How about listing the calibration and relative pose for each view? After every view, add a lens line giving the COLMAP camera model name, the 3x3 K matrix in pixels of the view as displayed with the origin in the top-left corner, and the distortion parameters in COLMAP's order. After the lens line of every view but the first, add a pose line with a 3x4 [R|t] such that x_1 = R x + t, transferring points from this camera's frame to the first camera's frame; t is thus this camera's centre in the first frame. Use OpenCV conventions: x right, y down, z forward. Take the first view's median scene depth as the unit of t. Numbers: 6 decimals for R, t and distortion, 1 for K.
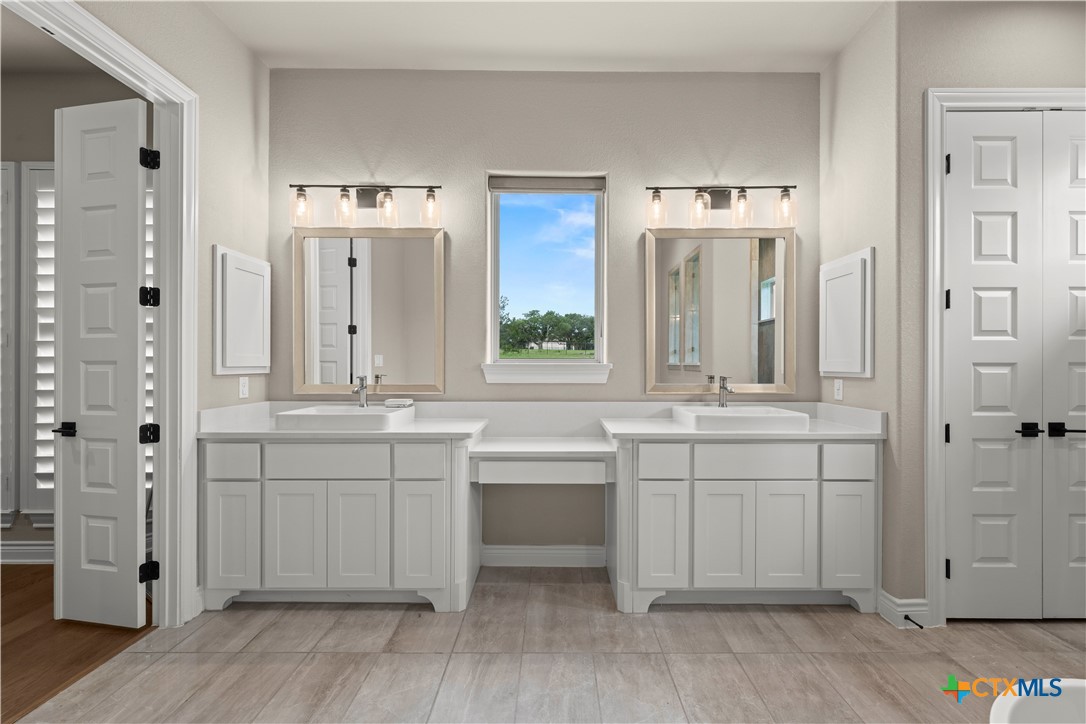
lens RADIAL K [[457.4, 0, 559.9], [0, 457.4, 365.4], [0, 0, 1]] dist [0.002857, 0.000209]
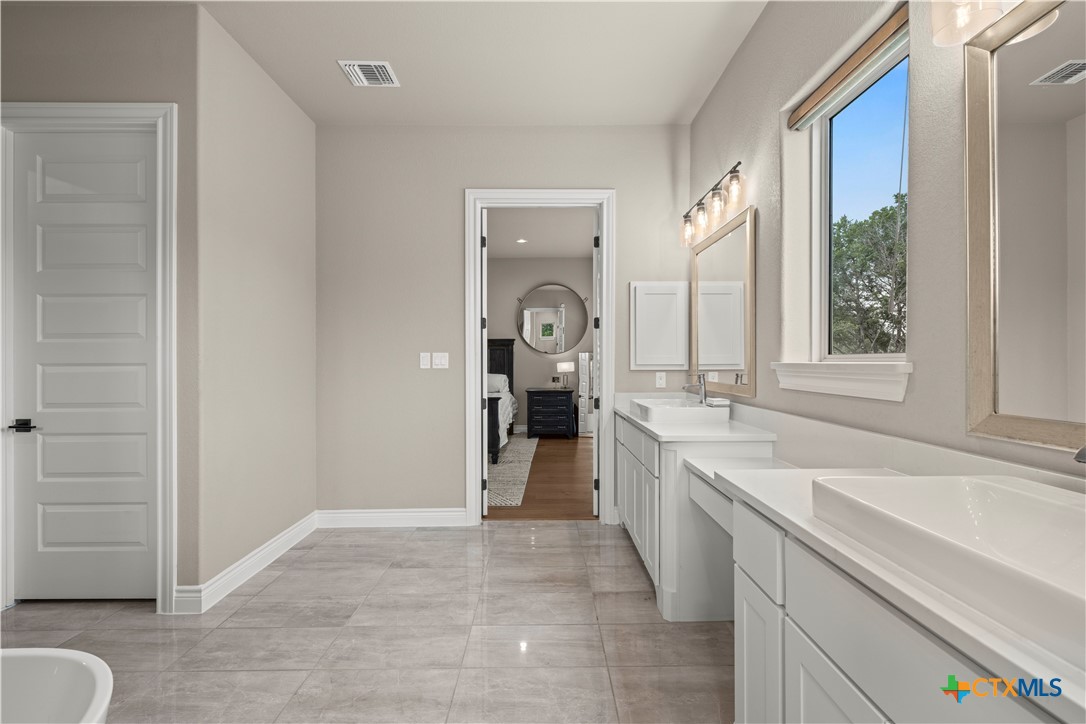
lens RADIAL K [[457.4, 0, 547.8], [0, 457.4, 361.8], [0, 0, 1]] dist [0.002857, 0.000209]
pose [[0.009880, 0.000424, -0.999951, 0.805923], [0.001341, 0.999999, 0.000437, -0.007849], [0.999950, -0.001346, 0.009880, 0.802043]]
